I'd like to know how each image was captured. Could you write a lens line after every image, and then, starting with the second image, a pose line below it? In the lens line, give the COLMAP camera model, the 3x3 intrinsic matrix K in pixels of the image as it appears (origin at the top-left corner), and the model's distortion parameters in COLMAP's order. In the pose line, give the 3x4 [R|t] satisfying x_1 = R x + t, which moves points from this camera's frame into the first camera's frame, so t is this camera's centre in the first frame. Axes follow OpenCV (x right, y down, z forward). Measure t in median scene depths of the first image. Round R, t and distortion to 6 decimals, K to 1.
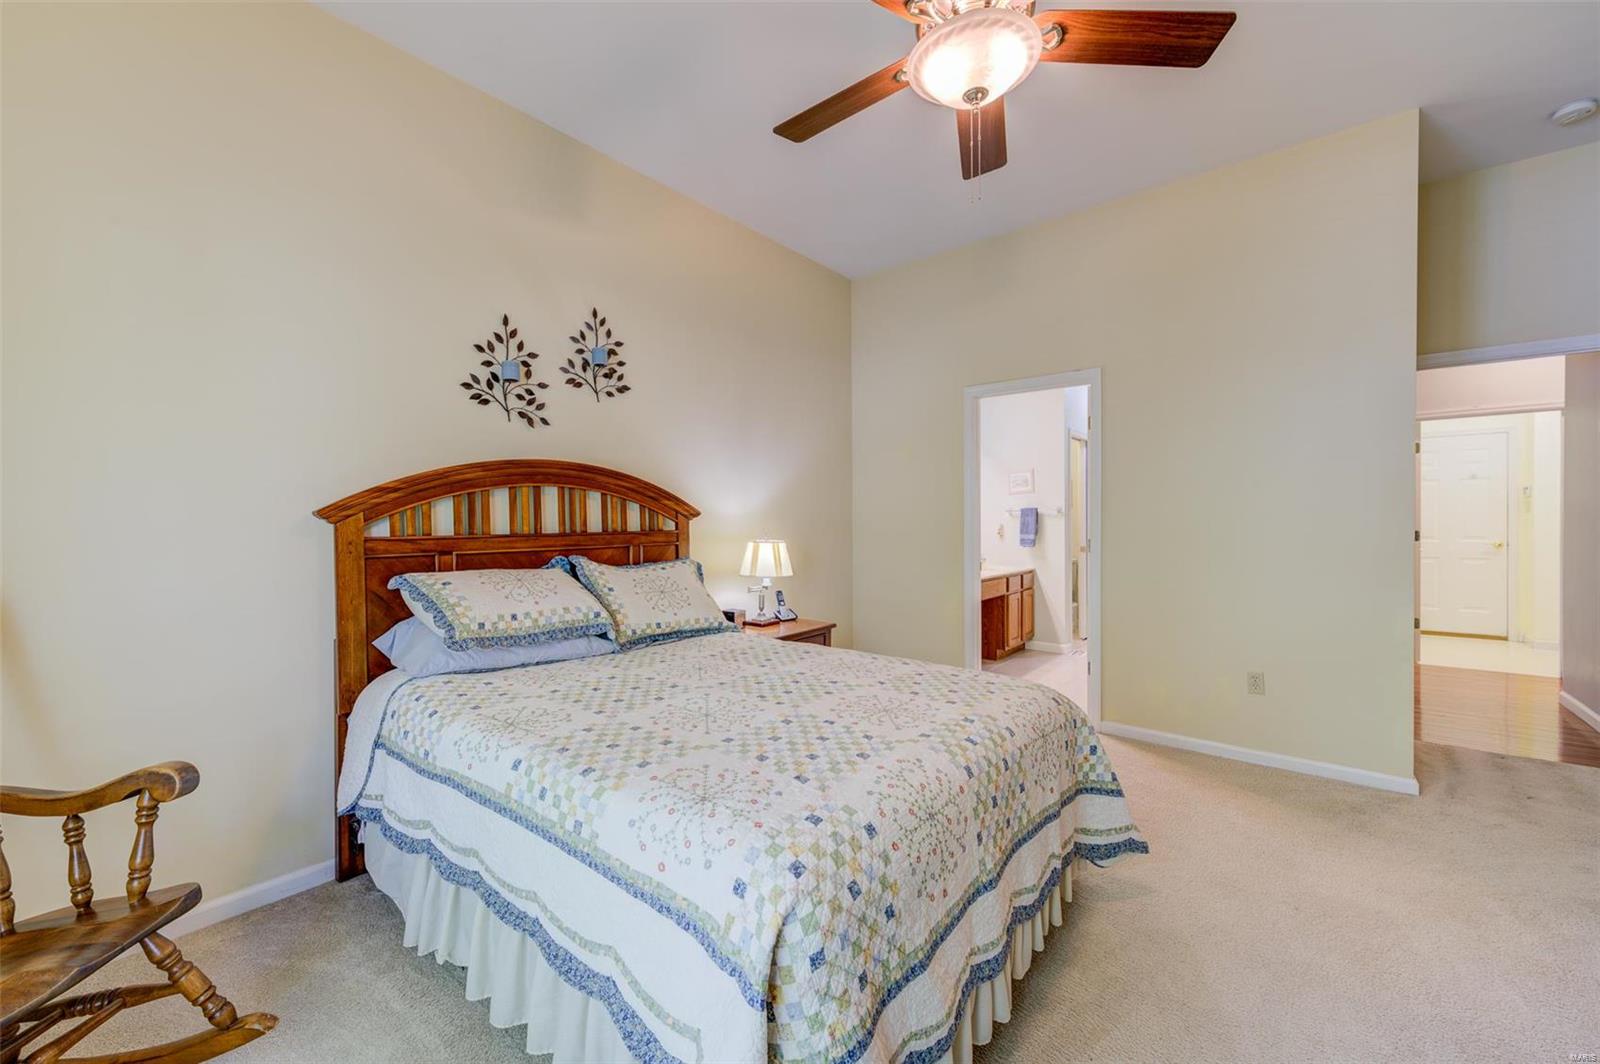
lens RADIAL K [[642.3, 0, 821.0], [0, 642.3, 521.8], [0, 0, 1]] dist [0.007179, -0.000275]
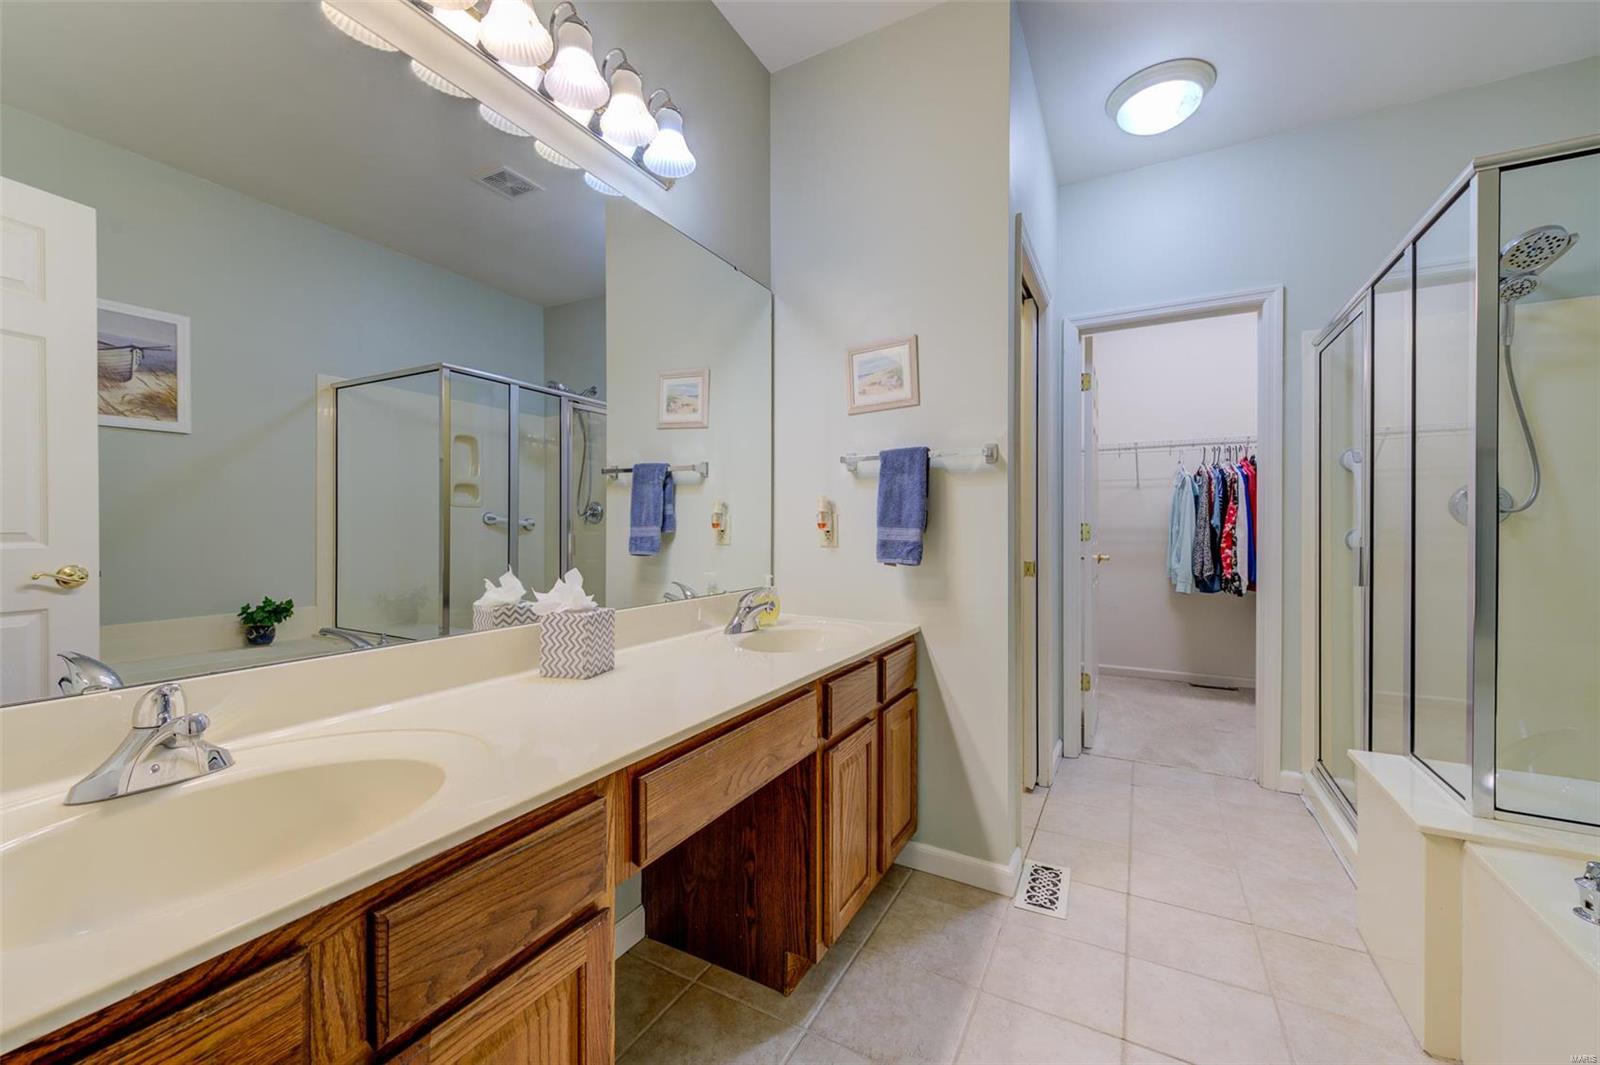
lens RADIAL K [[642.3, 0, 802.5], [0, 642.3, 532.0], [0, 0, 1]] dist [0.007179, -0.000275]
pose [[0.988125, 0.003988, 0.153600, 0.221530], [-0.004108, 0.999991, 0.000467, 0.021961], [-0.153597, -0.001092, 0.988133, 0.681846]]
